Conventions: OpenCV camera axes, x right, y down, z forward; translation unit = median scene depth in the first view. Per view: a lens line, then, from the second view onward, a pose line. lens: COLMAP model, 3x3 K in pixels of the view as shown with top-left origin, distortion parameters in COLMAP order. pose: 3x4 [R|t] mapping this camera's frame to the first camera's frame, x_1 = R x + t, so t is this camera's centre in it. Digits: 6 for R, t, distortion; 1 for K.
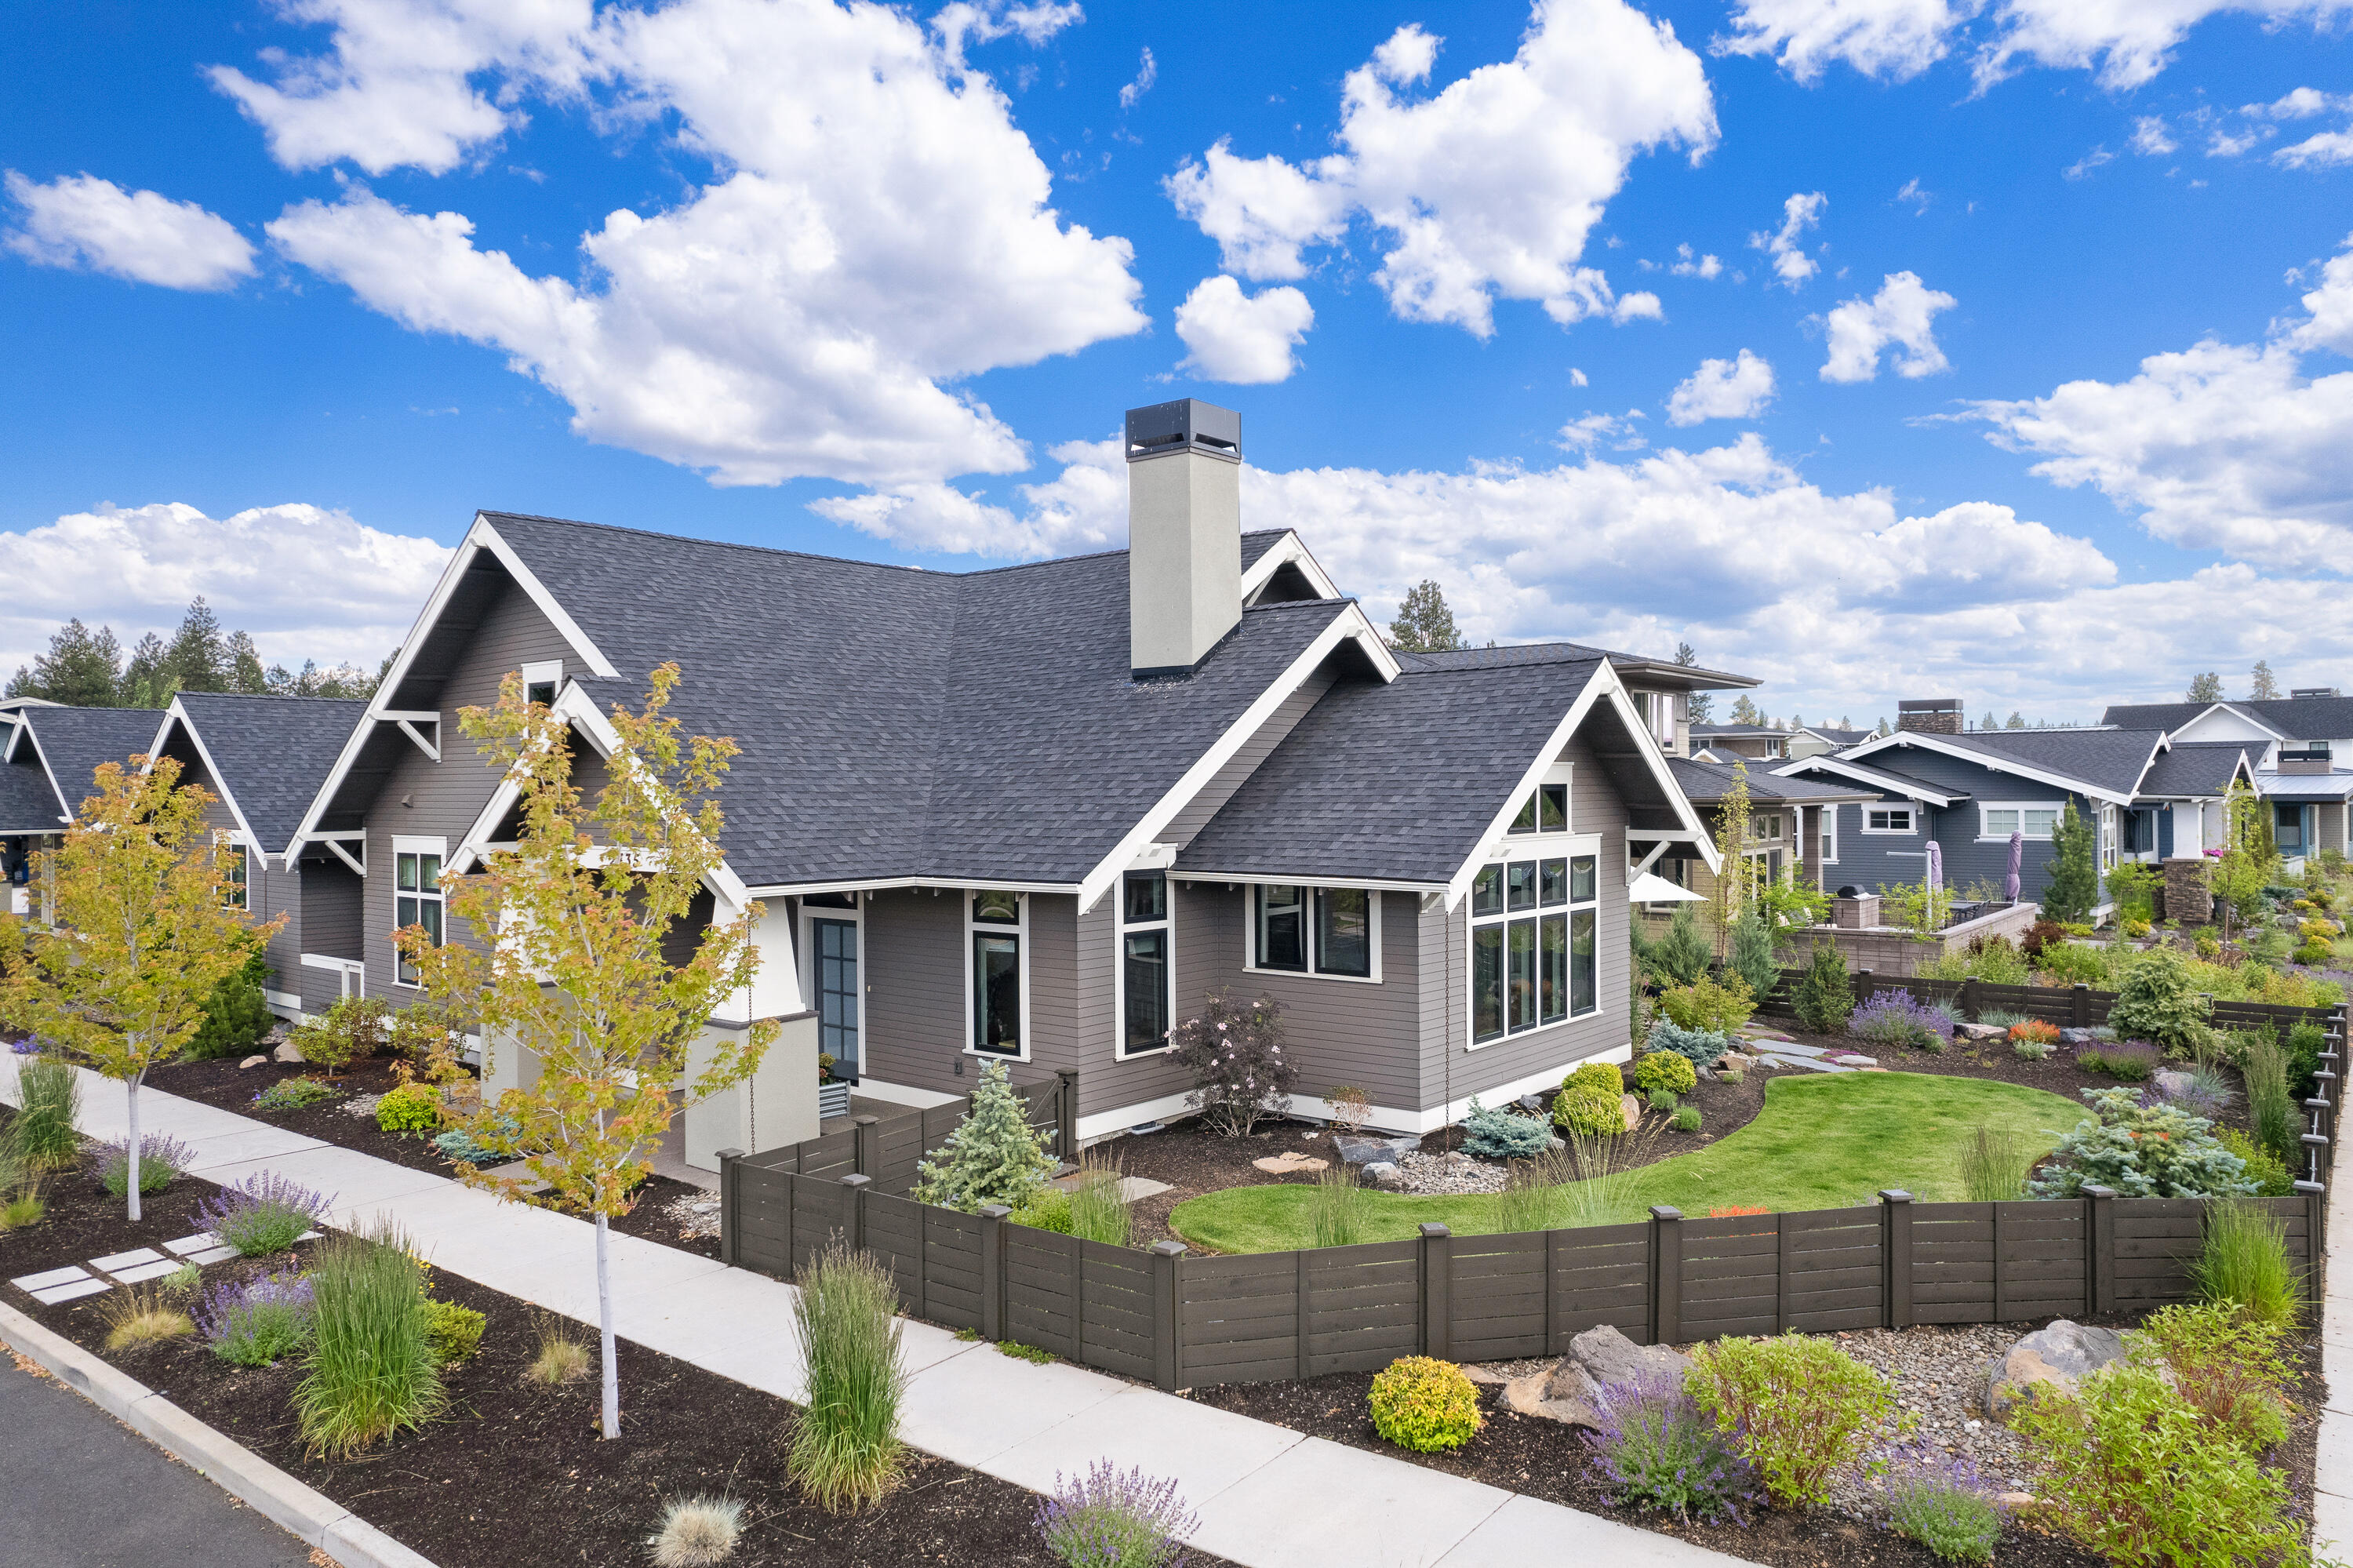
lens RADIAL K [[1532.6, 0, 1213.0], [0, 1532.6, 793.9], [0, 0, 1]] dist [-0.067139, 0.057828]
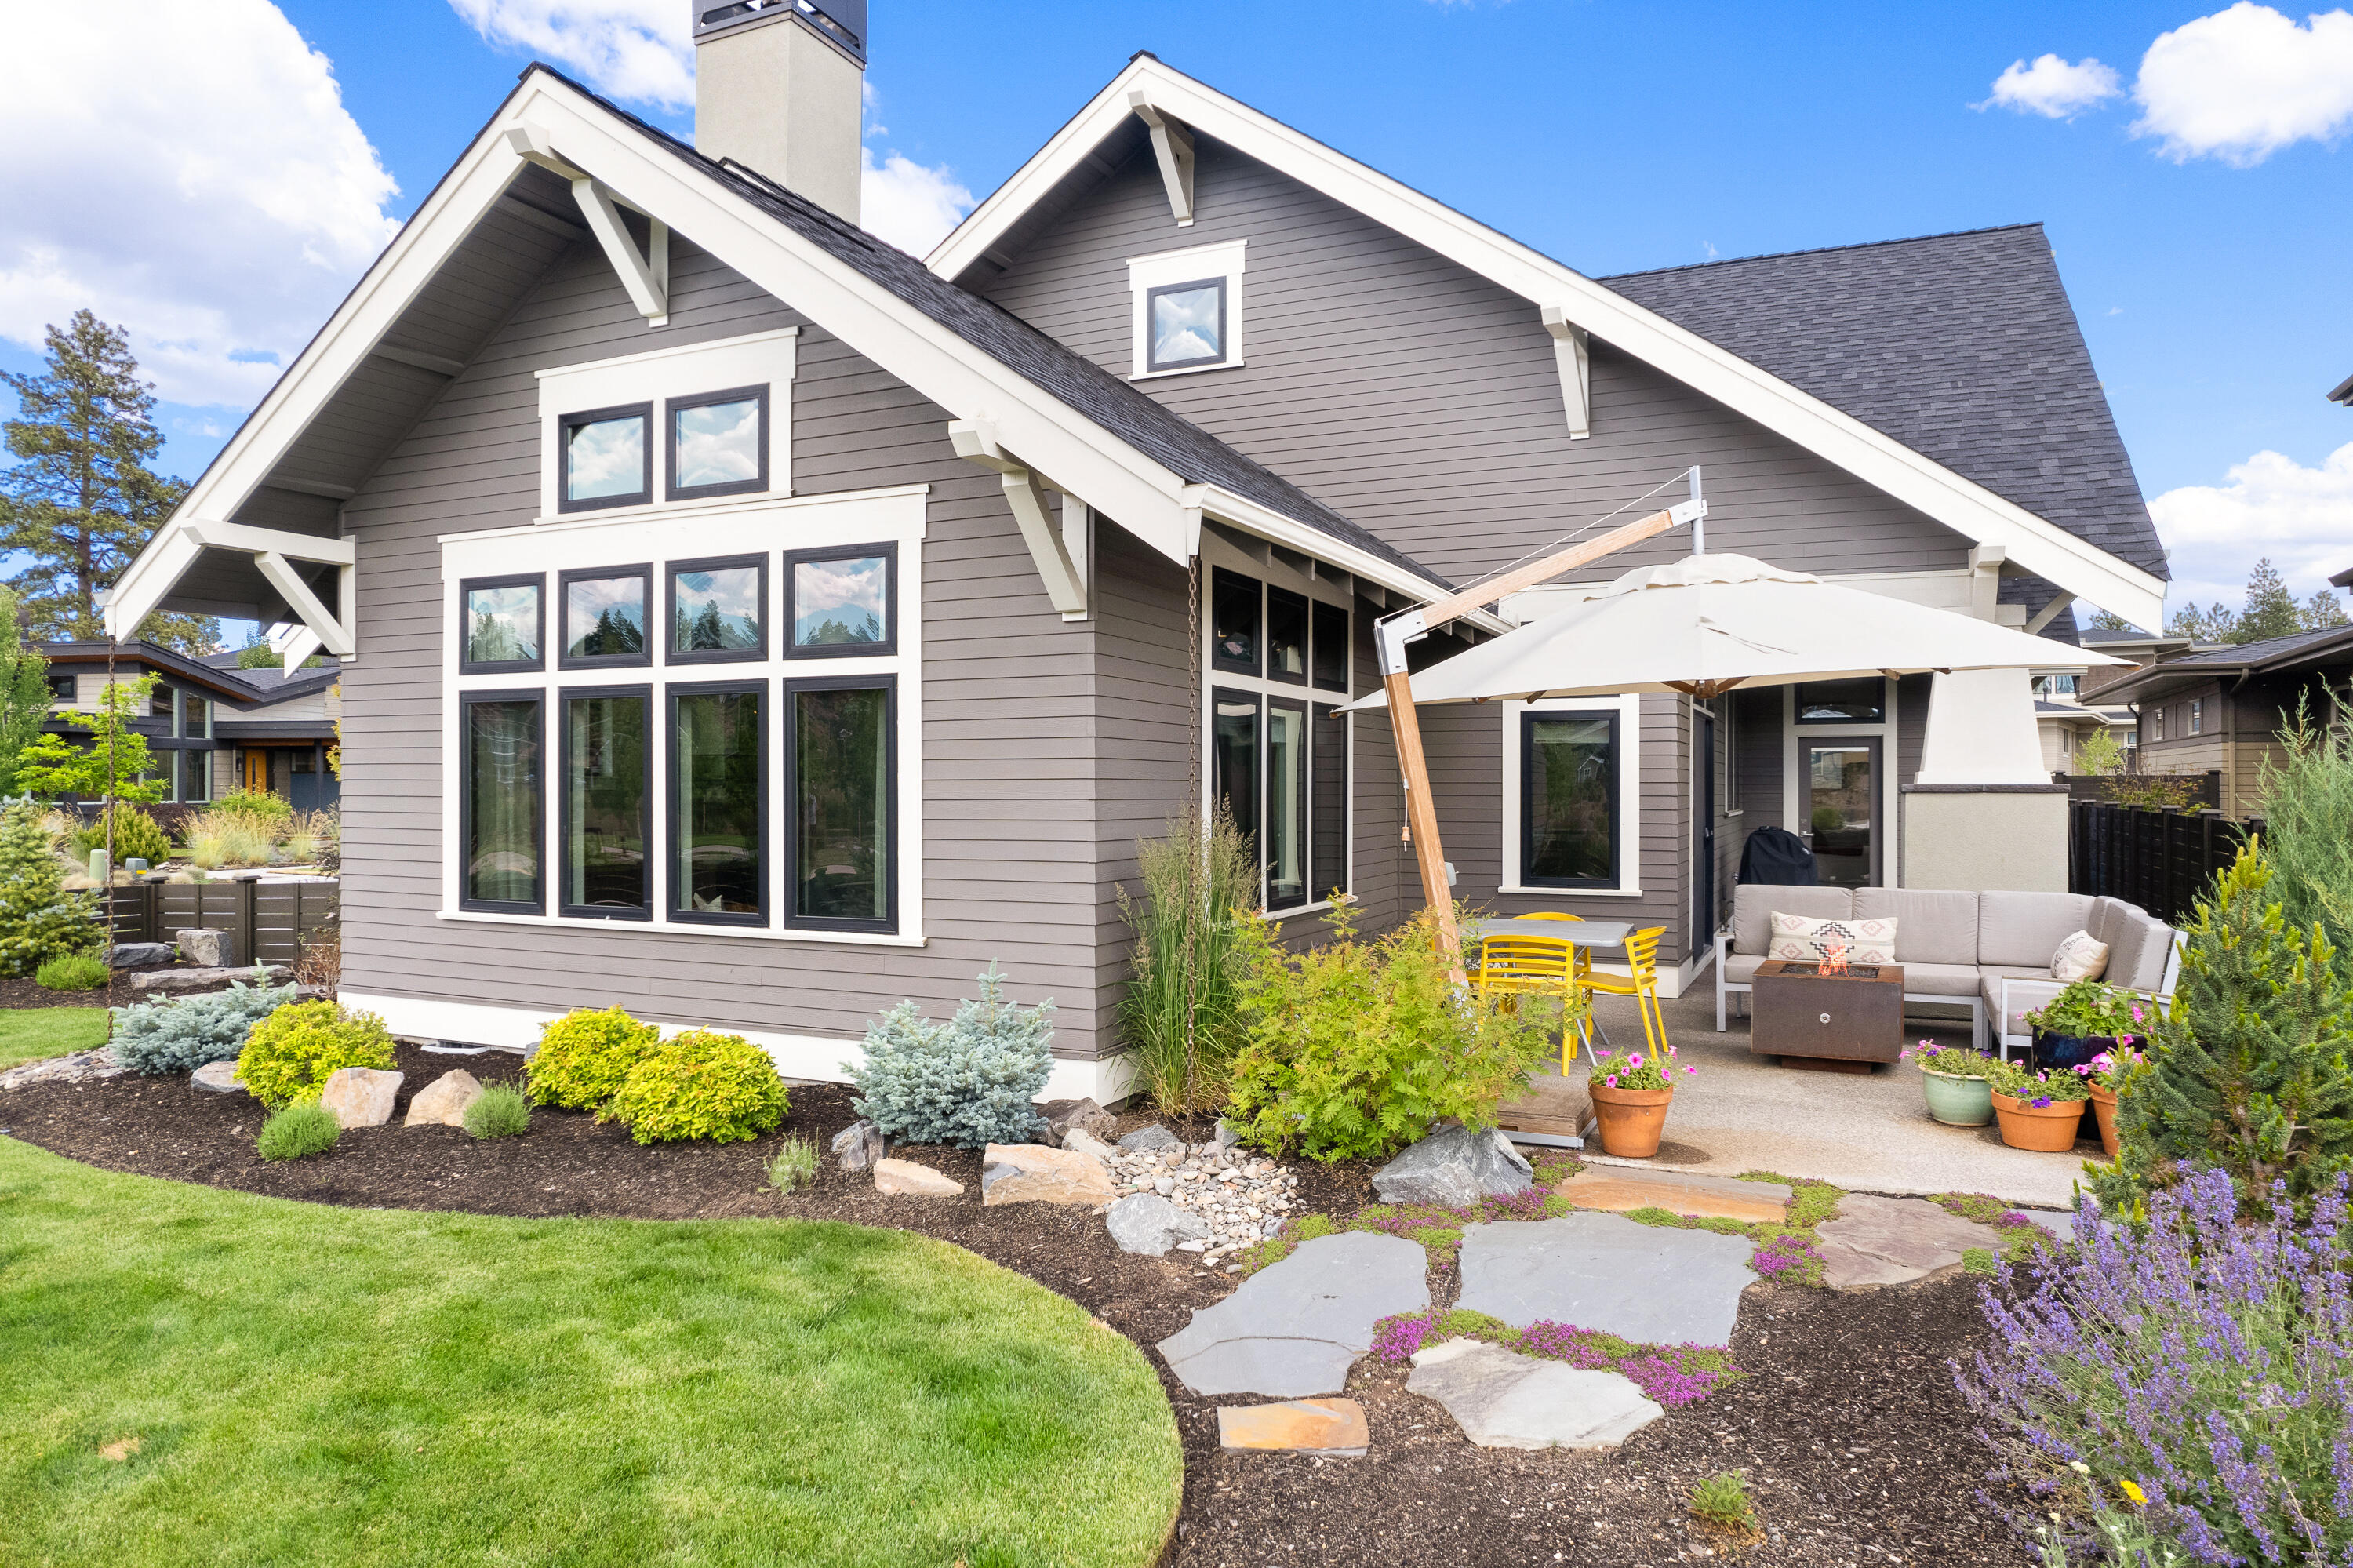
lens RADIAL K [[1529.6, 0, 1180.0], [0, 1529.6, 784.5], [0, 0, 1]] dist [-0.078837, 0.062378]
pose [[0.242853, 0.005949, -0.970045, 0.724434], [-0.004780, 0.999976, 0.004936, 0.112038], [0.970051, 0.003438, 0.242875, 1.082346]]
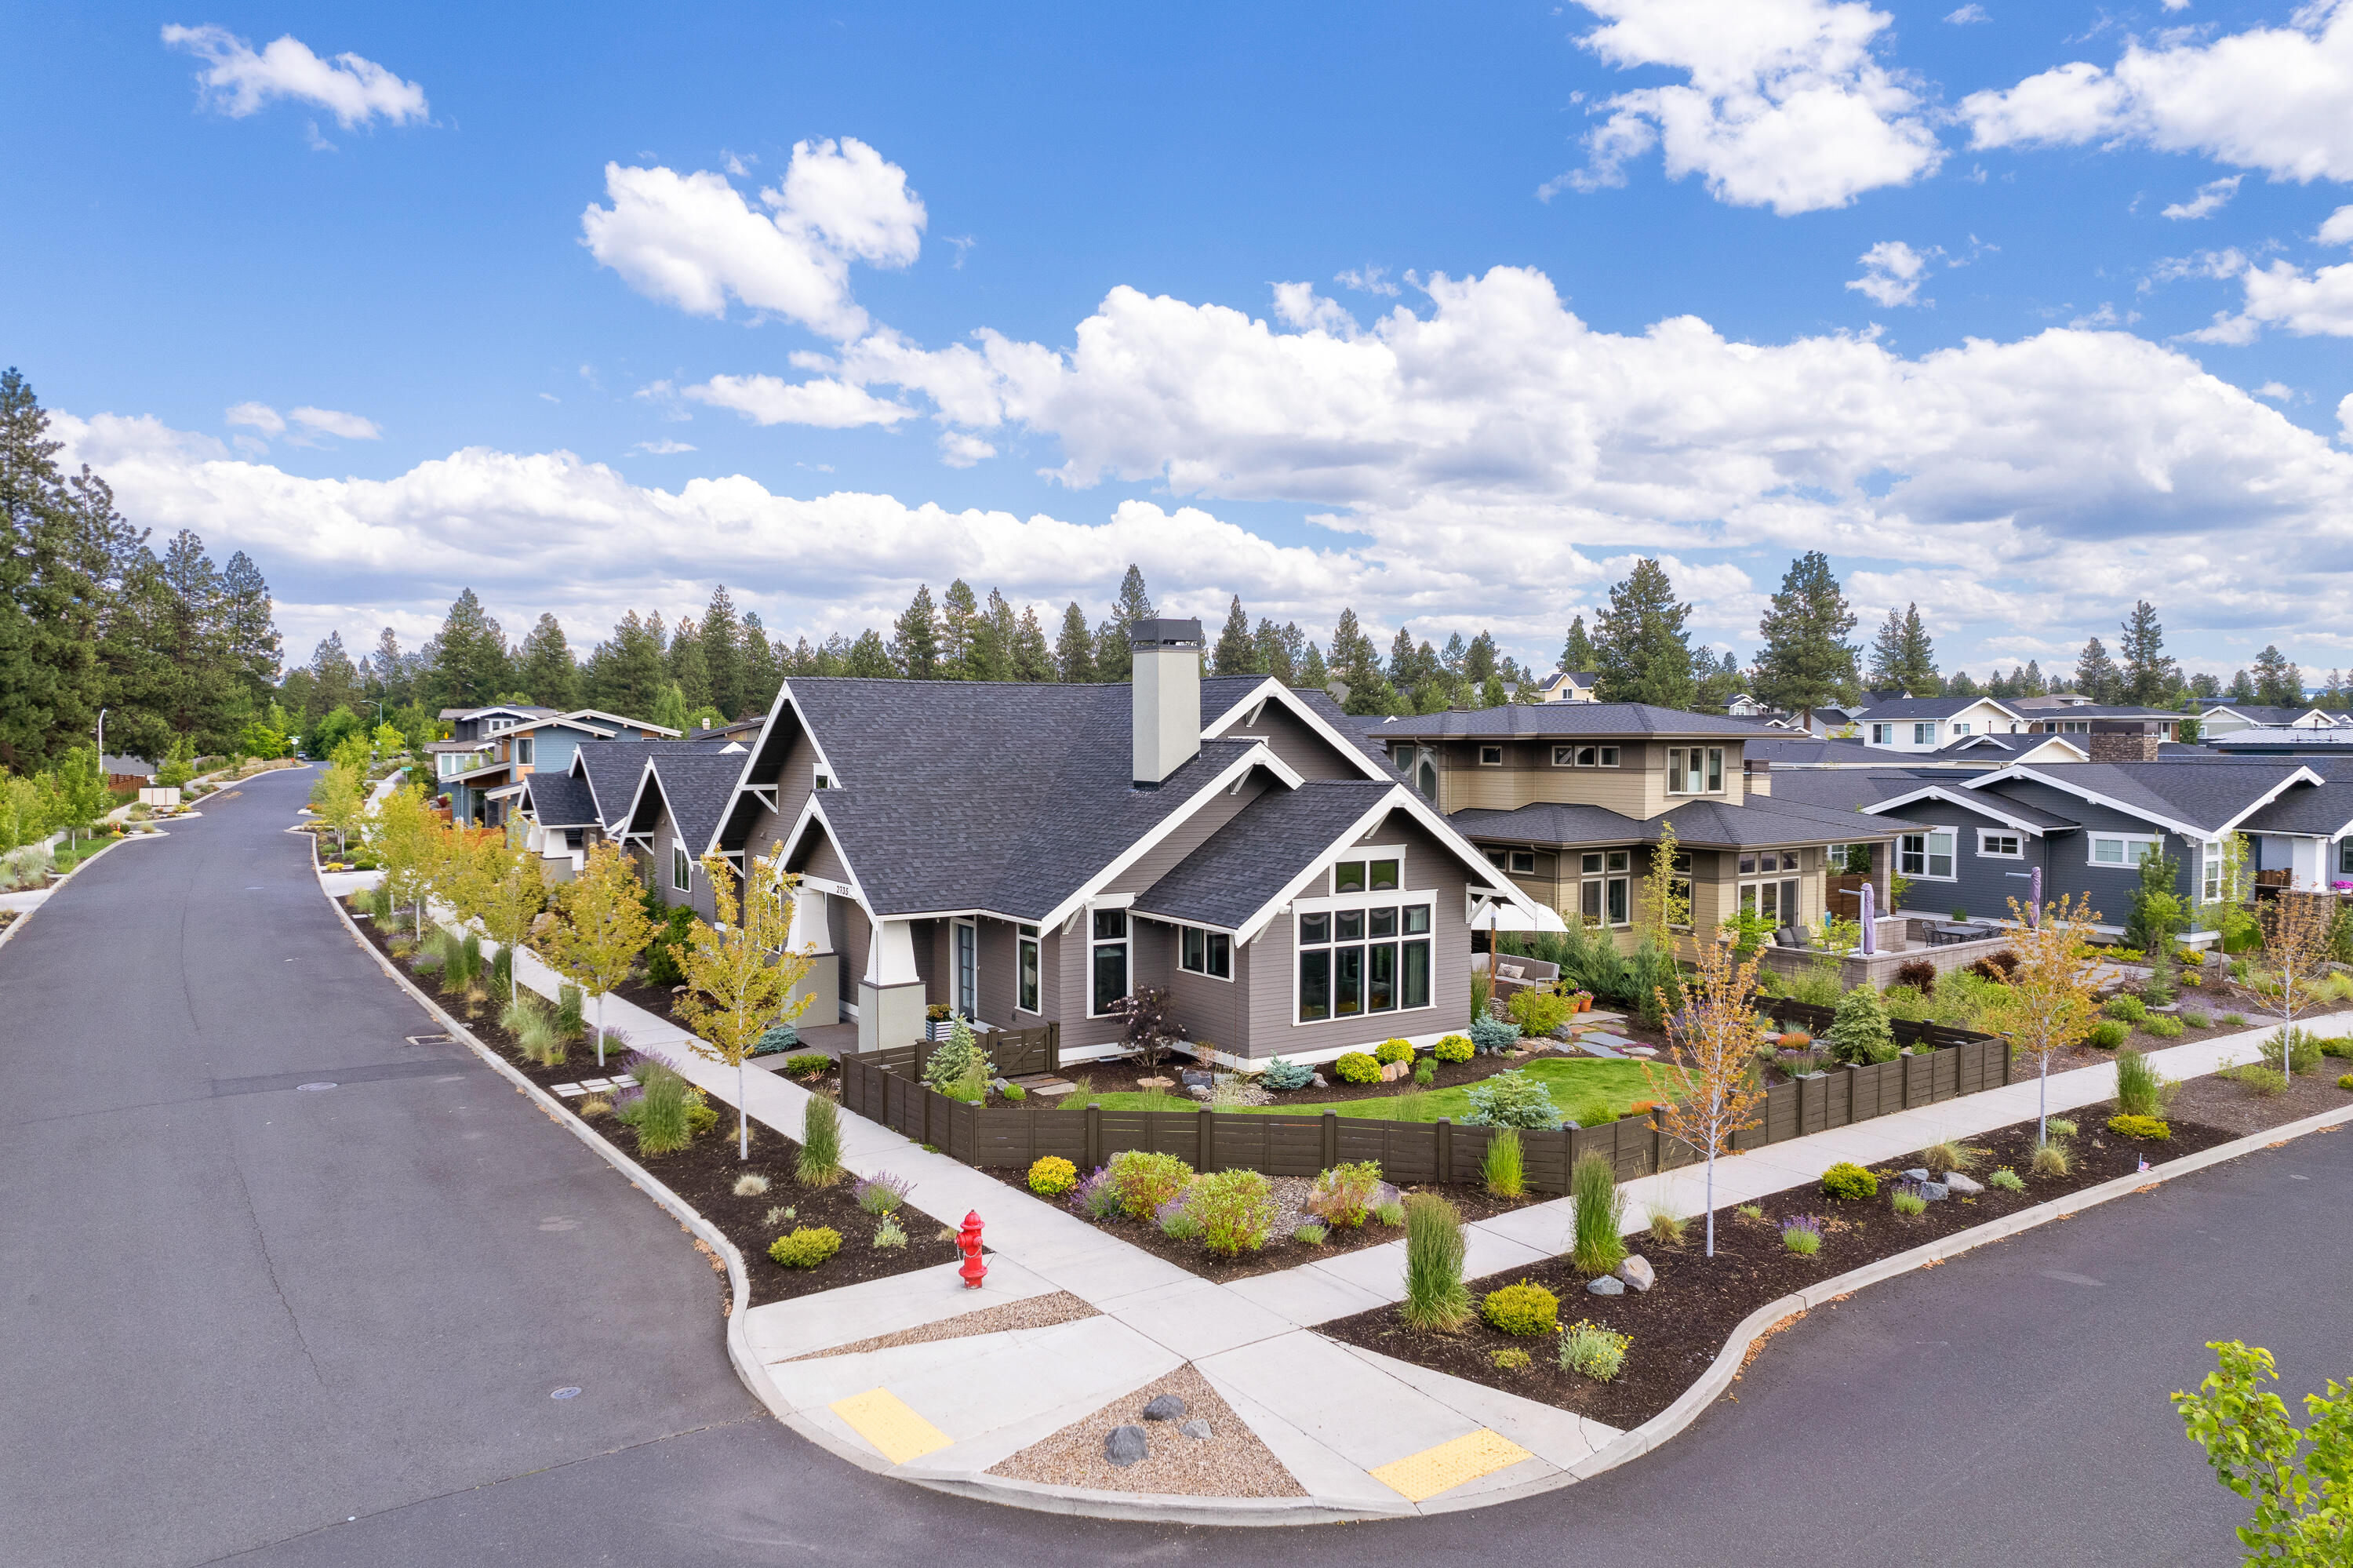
lens RADIAL K [[1550.9, 0, 1205.6], [0, 1550.9, 785.7], [0, 0, 1]] dist [-0.070300, 0.061651]
pose [[0.956194, 0.018595, -0.292143, 0.538471], [-0.010041, 0.999477, 0.030749, -0.136542], [0.292562, -0.026469, 0.955880, -0.598413]]
